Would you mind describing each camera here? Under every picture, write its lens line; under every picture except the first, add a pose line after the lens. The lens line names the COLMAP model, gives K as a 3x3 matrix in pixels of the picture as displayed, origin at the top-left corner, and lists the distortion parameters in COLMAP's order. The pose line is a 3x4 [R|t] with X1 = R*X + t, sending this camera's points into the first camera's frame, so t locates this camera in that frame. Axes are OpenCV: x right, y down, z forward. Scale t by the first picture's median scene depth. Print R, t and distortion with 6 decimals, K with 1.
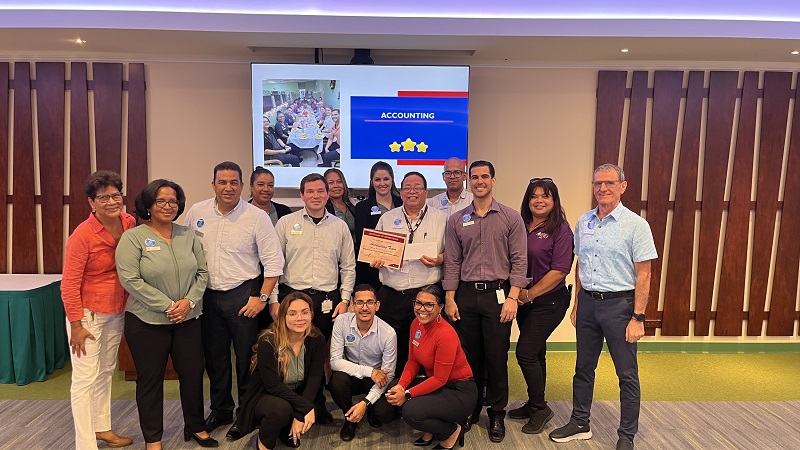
lens RADIAL K [[614.3, 0, 401.1], [0, 614.3, 230.8], [0, 0, 1]] dist [0.046686, -0.107632]
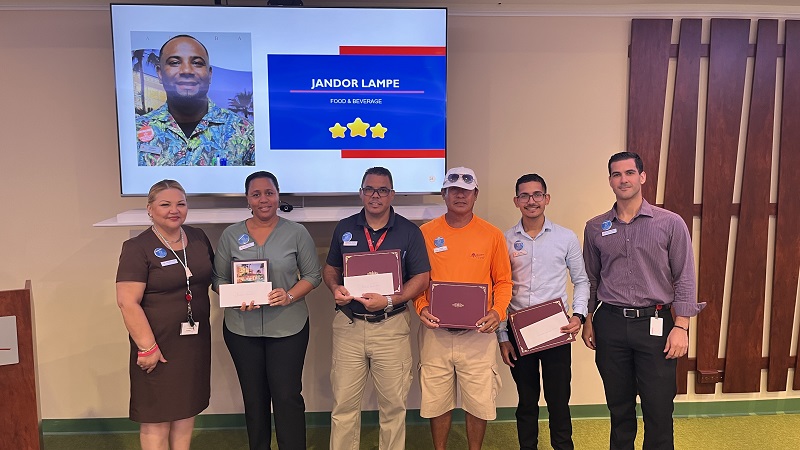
lens RADIAL K [[614.4, 0, 400.0], [0, 614.4, 225.0], [0, 0, 1]] dist [0.042452, -0.105545]
pose [[0.999337, -0.019324, 0.030858, 0.032170], [0.019618, 0.999765, -0.009276, -0.025661], [-0.030671, 0.009876, 0.999481, 0.311803]]
